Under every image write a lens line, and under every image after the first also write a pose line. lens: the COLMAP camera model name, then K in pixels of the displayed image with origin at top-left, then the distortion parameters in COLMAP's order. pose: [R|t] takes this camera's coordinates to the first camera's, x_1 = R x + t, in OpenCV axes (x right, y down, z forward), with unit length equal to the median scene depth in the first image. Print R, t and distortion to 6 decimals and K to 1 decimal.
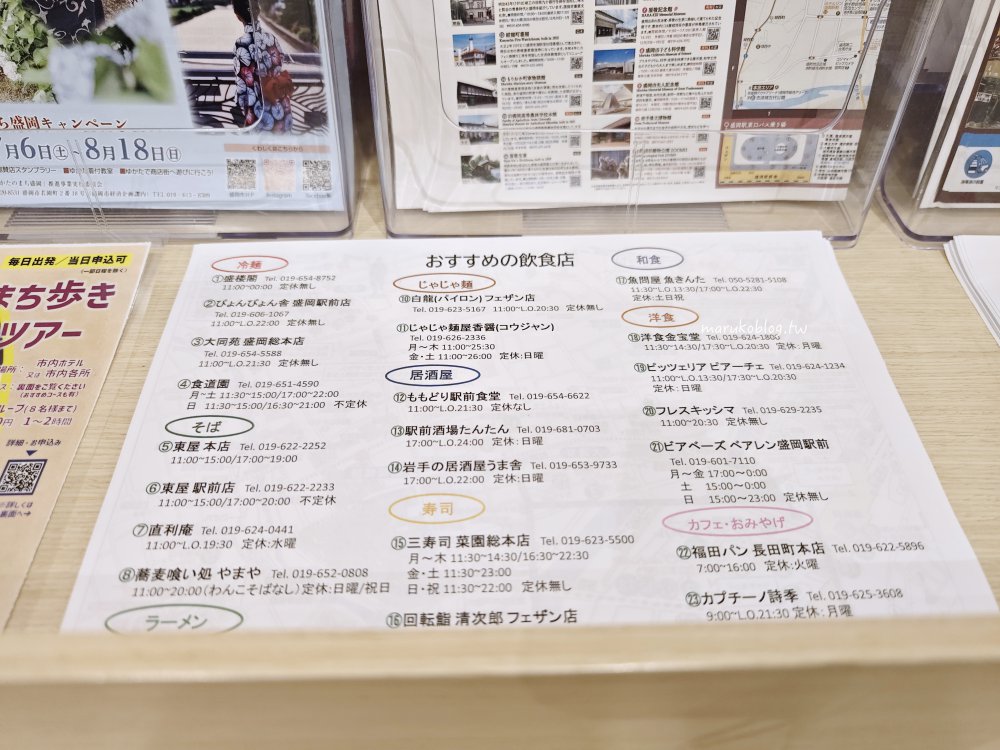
lens RADIAL K [[681.2, 0, 485.7], [0, 681.2, 406.2], [0, 0, 1]] dist [-0.045707, 0.021708]
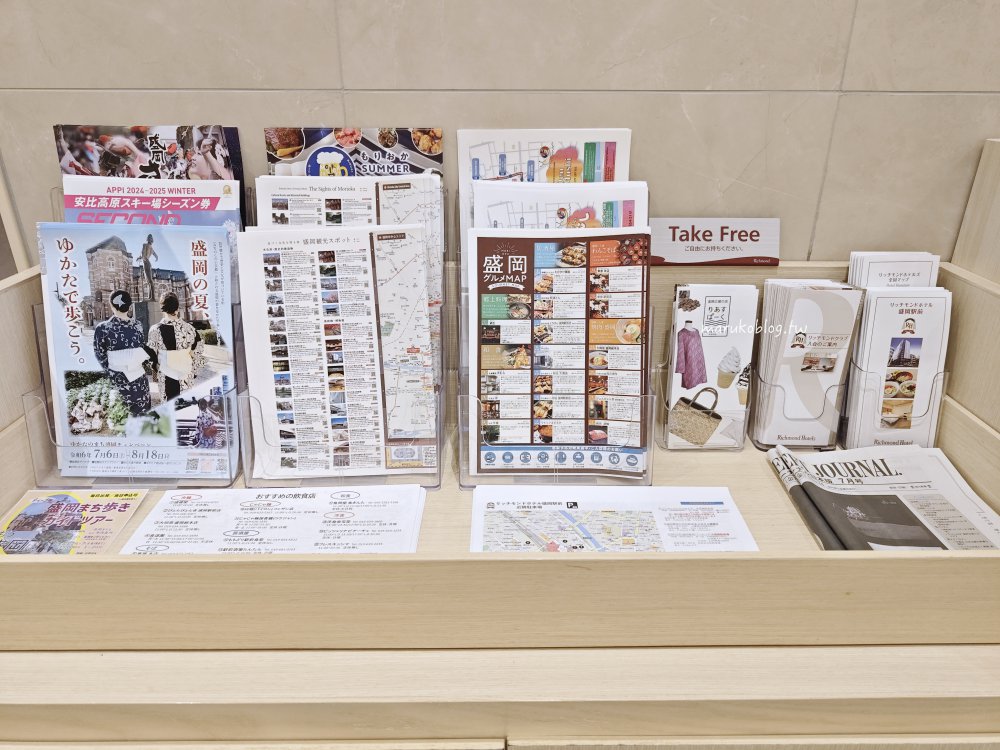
lens RADIAL K [[681.2, 0, 498.9], [0, 681.2, 380.0], [0, 0, 1]] dist [-0.045707, 0.021708]
pose [[0.999883, -0.009438, -0.012071, 0.828474], [0.002438, 0.875754, -0.482752, 0.607061], [0.015127, 0.482666, 0.875674, -1.352942]]
